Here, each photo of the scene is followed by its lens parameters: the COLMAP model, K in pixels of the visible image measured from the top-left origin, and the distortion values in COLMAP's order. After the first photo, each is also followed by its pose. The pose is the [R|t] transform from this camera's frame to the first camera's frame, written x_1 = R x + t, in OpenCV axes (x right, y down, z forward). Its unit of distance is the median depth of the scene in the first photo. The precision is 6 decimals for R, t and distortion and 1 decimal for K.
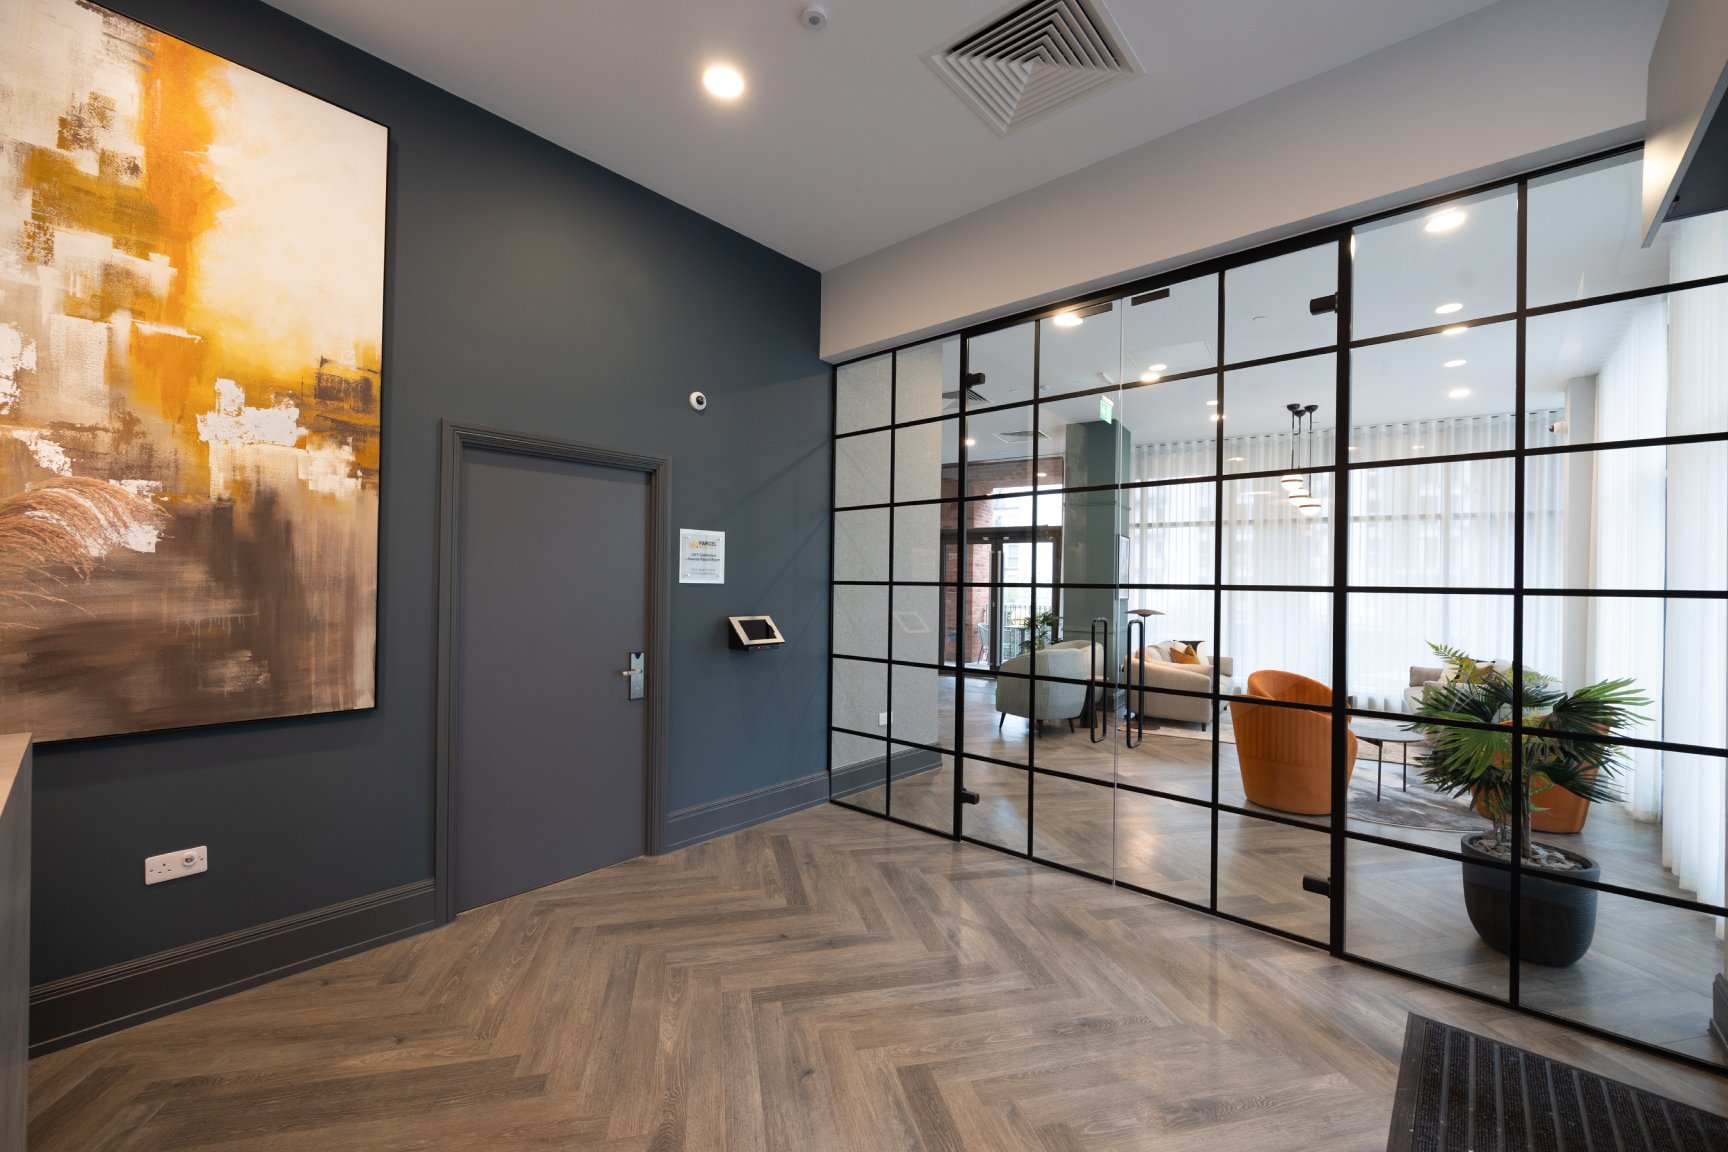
lens RADIAL K [[697.2, 0, 872.4], [0, 697.2, 582.3], [0, 0, 1]] dist [-0.000791, -0.000105]
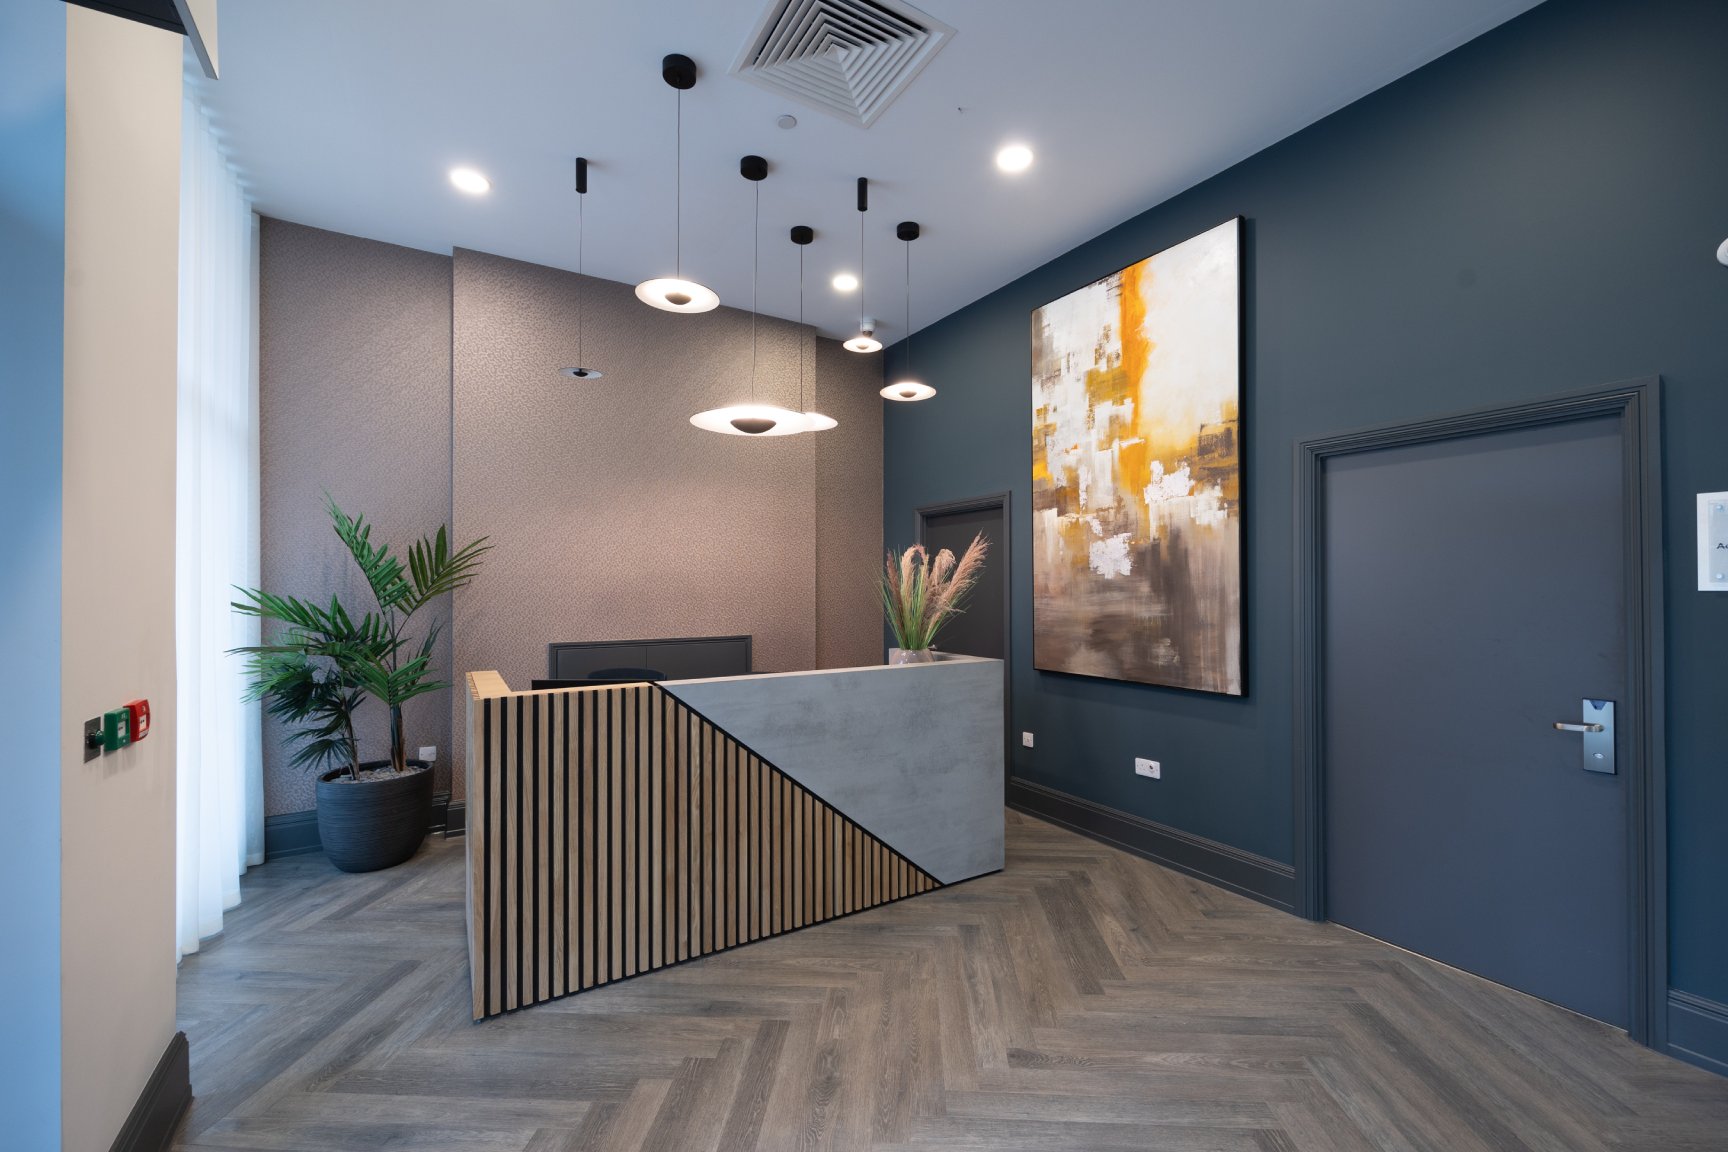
lens RADIAL K [[697.2, 0, 872.4], [0, 697.2, 582.3], [0, 0, 1]] dist [-0.000791, -0.000105]
pose [[-0.286325, -0.019401, -0.957936, 0.715329], [0.001036, 0.999788, -0.020558, 0.007940], [0.958132, -0.006879, -0.286244, 0.830250]]
